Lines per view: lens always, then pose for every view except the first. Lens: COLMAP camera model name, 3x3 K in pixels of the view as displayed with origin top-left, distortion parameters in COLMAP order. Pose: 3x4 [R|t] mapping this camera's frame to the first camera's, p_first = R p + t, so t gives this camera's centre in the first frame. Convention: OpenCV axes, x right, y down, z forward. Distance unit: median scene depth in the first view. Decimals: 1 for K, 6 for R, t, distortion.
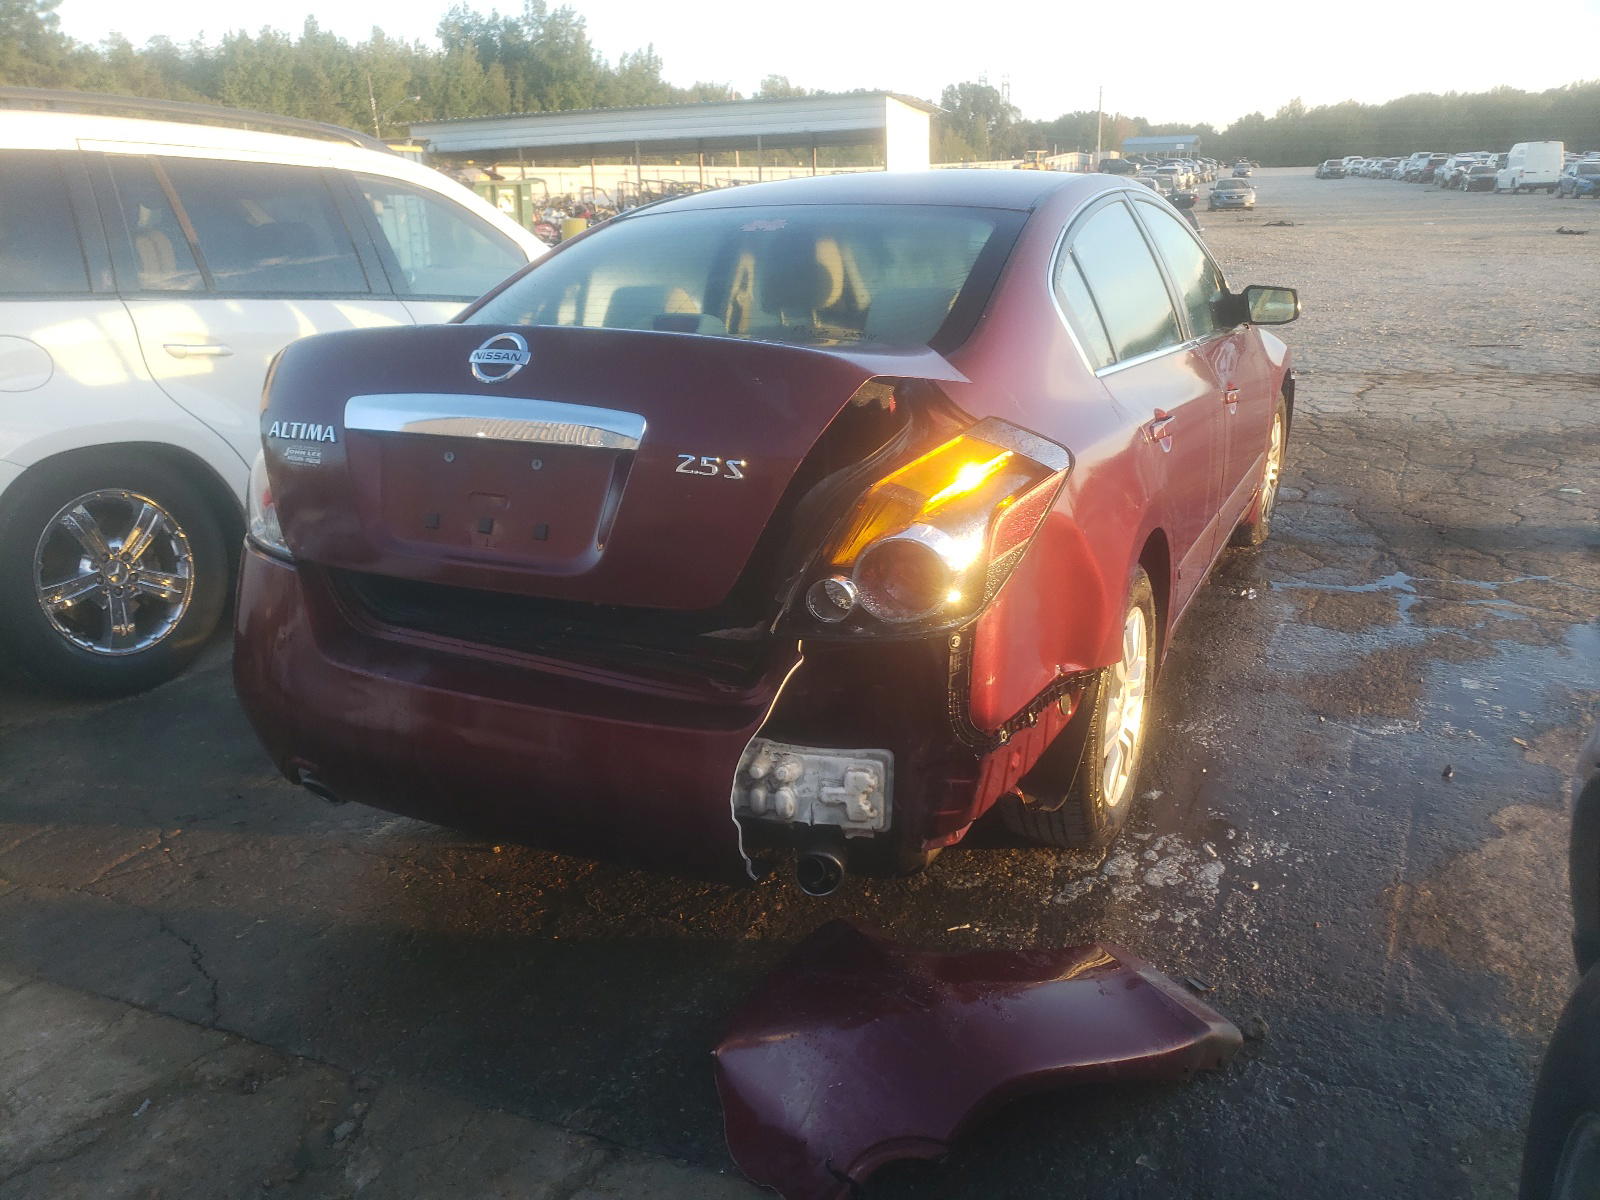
lens RADIAL K [[1344.7, 0, 799.2], [0, 1344.7, 669.2], [0, 0, 1]] dist [-0.012674, 0.064020]
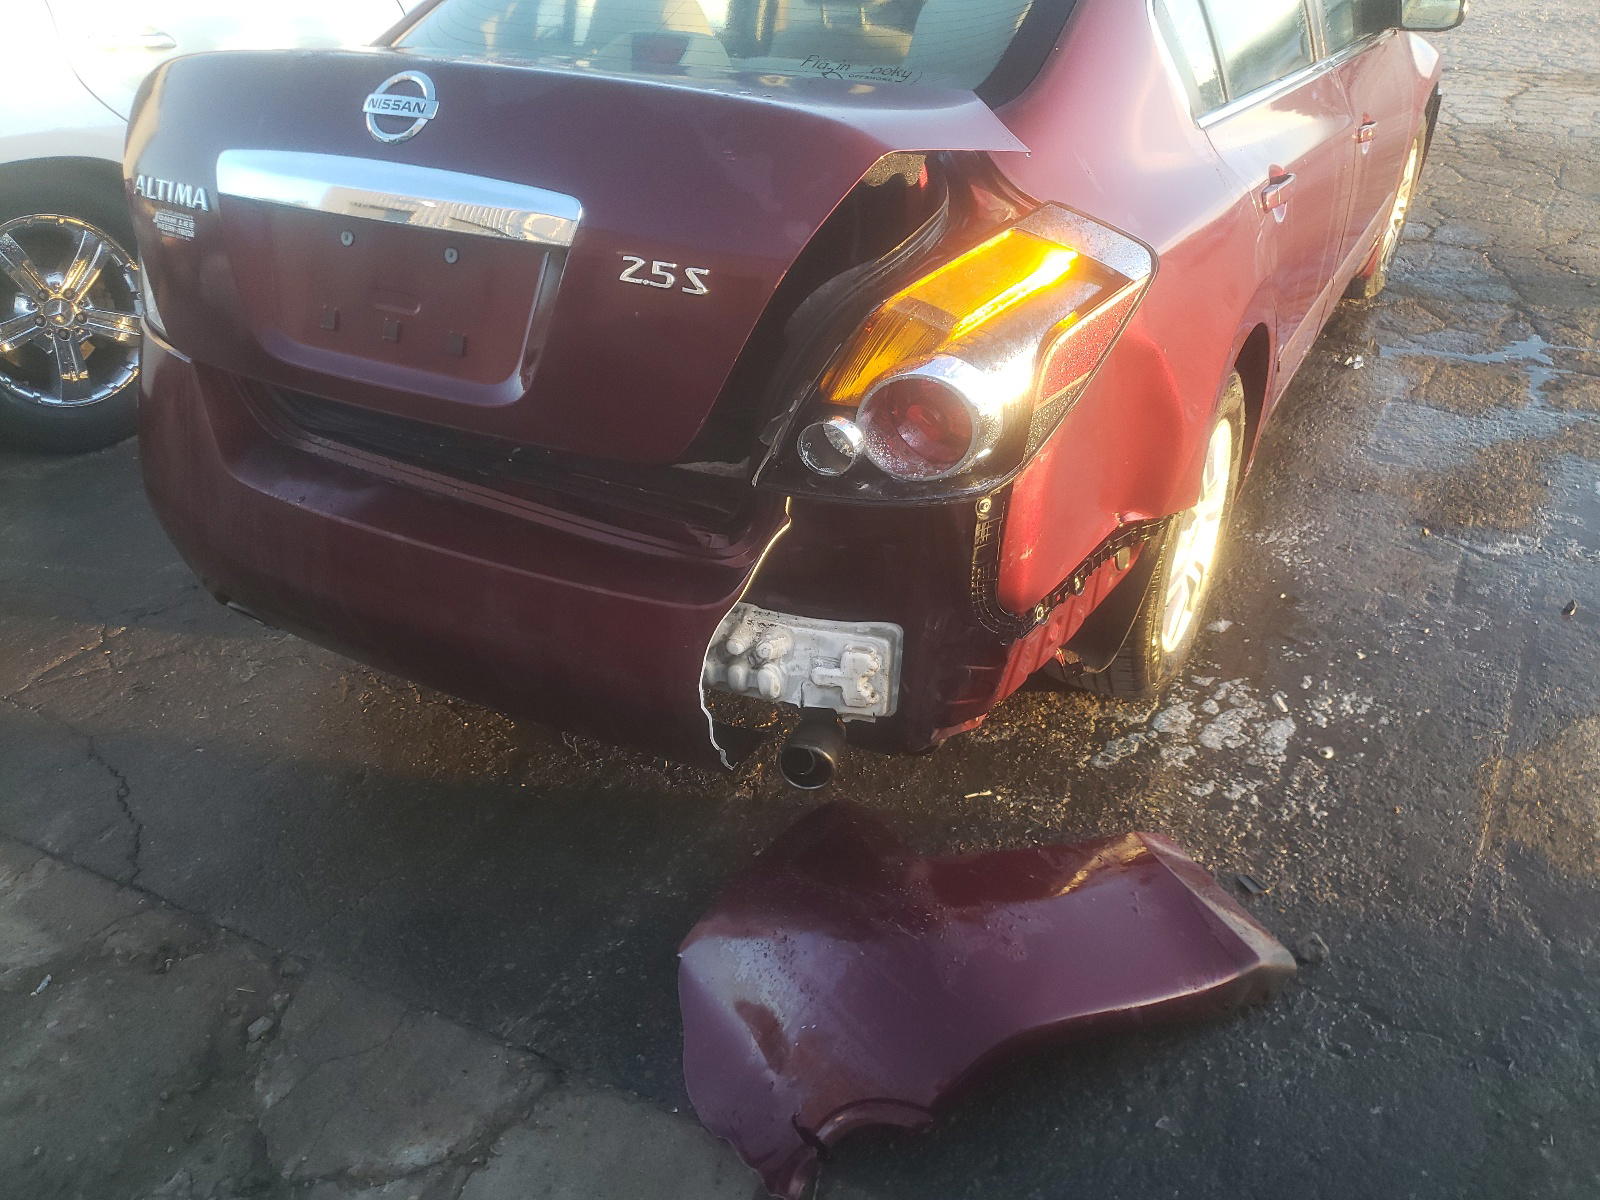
lens RADIAL K [[1344.7, 0, 799.2], [0, 1344.7, 669.2], [0, 0, 1]] dist [-0.012674, 0.064020]
pose [[0.998182, 0.043115, -0.042124, 0.039455], [-0.033080, 0.976029, 0.215112, -0.081234], [0.050389, -0.213327, 0.975680, 0.179752]]
